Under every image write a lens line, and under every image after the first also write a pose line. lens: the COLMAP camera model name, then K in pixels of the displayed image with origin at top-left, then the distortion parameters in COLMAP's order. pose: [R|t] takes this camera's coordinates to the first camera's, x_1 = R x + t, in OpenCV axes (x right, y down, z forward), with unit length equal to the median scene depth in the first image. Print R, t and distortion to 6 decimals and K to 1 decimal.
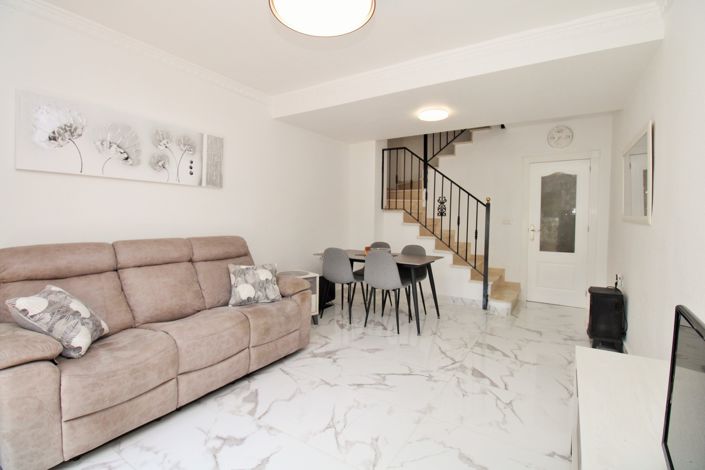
lens RADIAL K [[331.5, 0, 353.8], [0, 331.5, 225.4], [0, 0, 1]] dist [-0.001242, -0.000703]
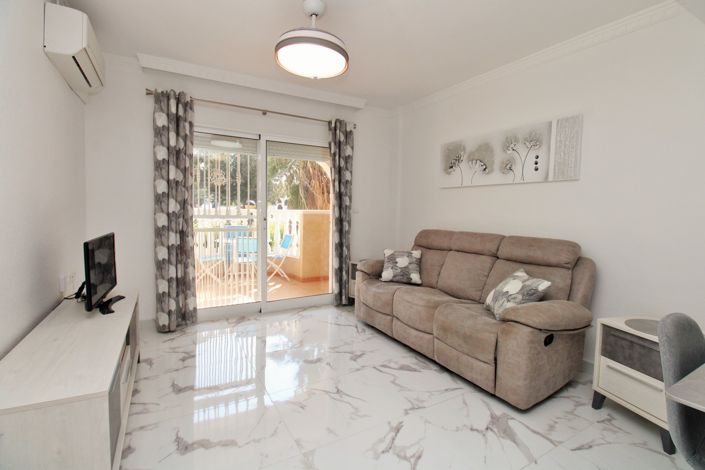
lens RADIAL K [[331.5, 0, 353.8], [0, 331.5, 225.4], [0, 0, 1]] dist [-0.001242, -0.000703]
pose [[-0.461779, 0.015708, -0.886856, 0.628340], [-0.048622, 0.997892, 0.042991, -0.014194], [0.885661, 0.062973, -0.460042, 1.055705]]
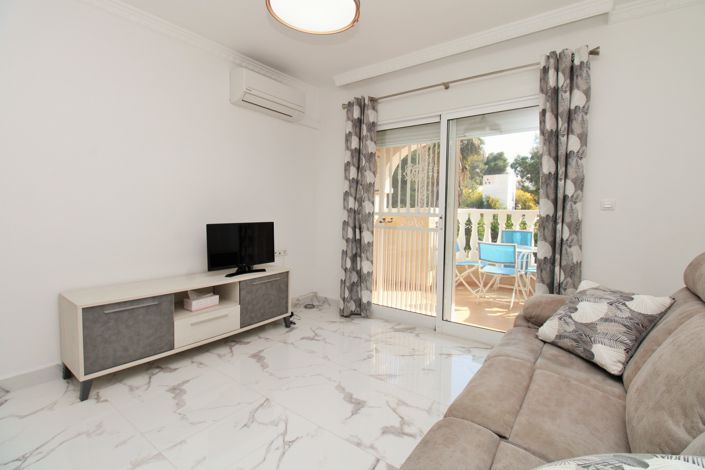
lens RADIAL K [[331.5, 0, 353.8], [0, 331.5, 225.4], [0, 0, 1]] dist [-0.001242, -0.000703]
pose [[-0.997242, -0.036215, 0.064785, -0.185112], [-0.031691, 0.997075, 0.069554, -0.004710], [-0.067115, 0.067309, -0.995472, 1.226874]]
